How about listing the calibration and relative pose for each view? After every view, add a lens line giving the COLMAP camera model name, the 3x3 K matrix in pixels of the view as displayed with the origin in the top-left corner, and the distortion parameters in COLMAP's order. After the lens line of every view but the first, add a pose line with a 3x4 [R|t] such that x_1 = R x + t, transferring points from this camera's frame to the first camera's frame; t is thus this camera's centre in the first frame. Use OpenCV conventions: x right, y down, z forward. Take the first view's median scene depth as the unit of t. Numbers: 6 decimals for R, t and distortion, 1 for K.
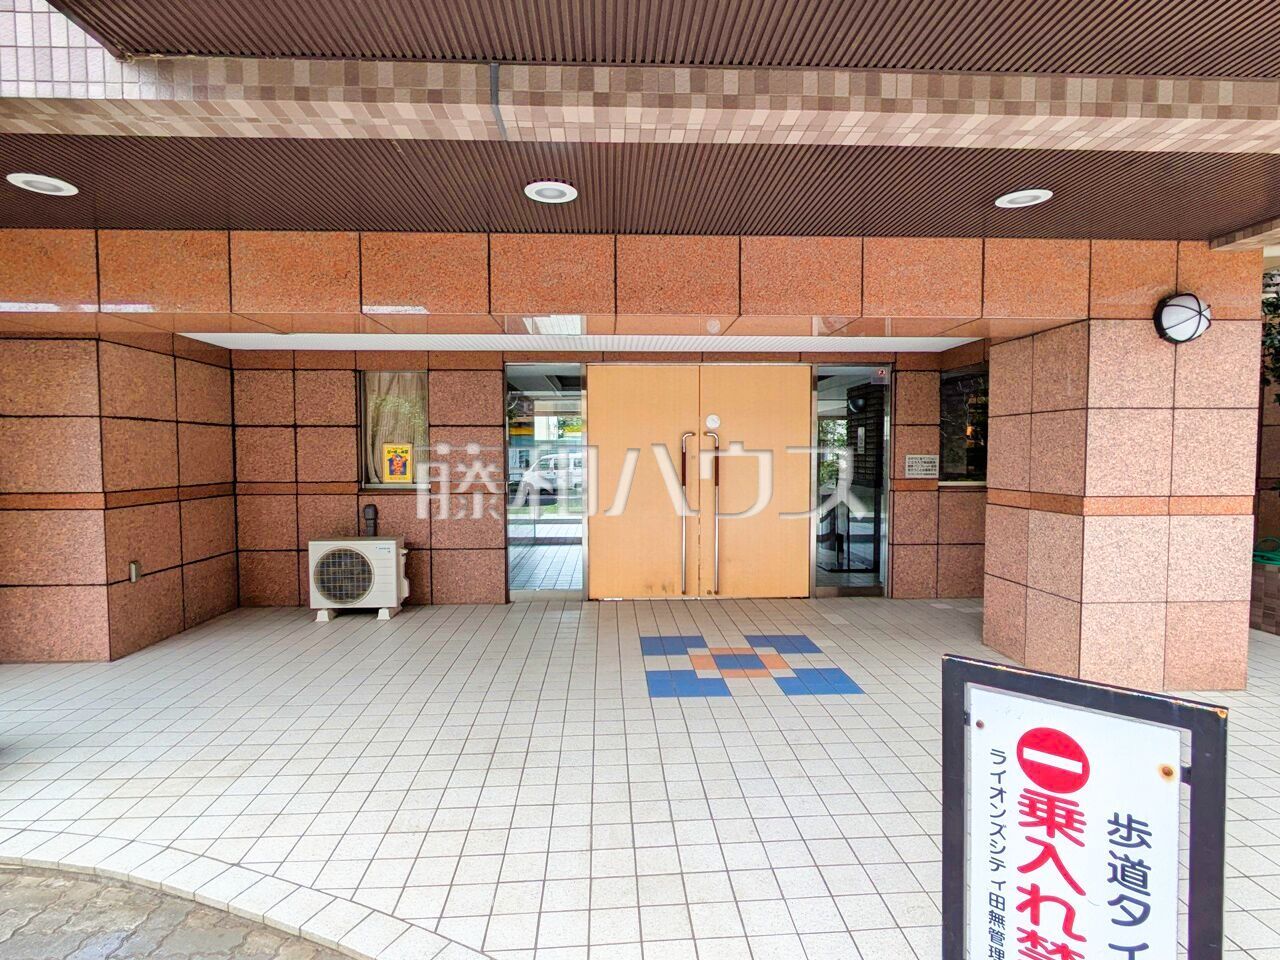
lens RADIAL K [[695.8, 0, 639.2], [0, 695.8, 491.8], [0, 0, 1]] dist [-0.006775, 0.003559]
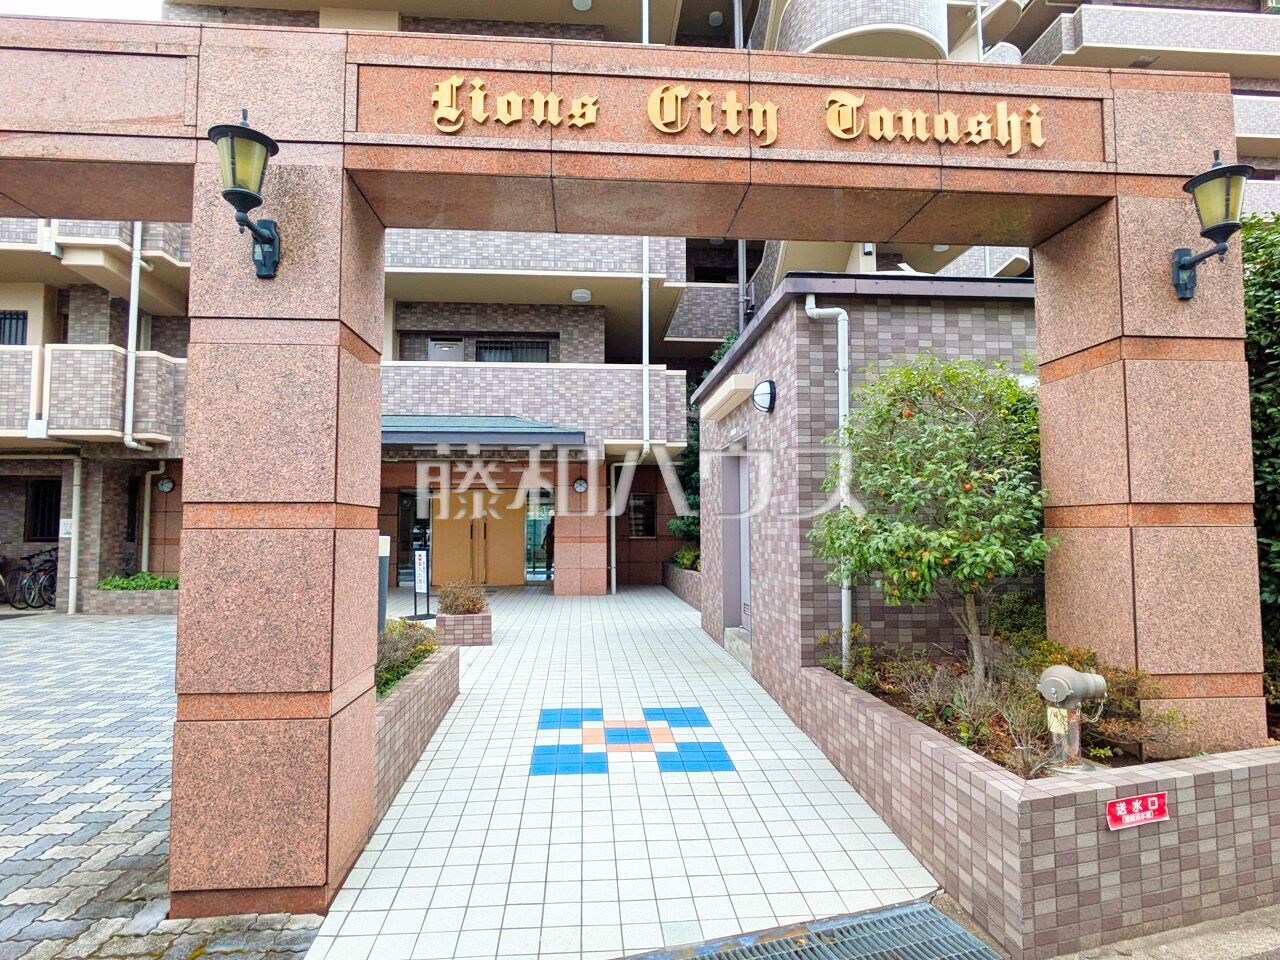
lens RADIAL K [[695.8, 0, 639.1], [0, 695.8, 486.0], [0, 0, 1]] dist [-0.006775, 0.003559]
pose [[0.999553, -0.000239, 0.029891, 1.599585], [0.003905, 0.992444, -0.122635, 0.298109], [-0.029635, 0.122697, 0.992002, -4.077183]]
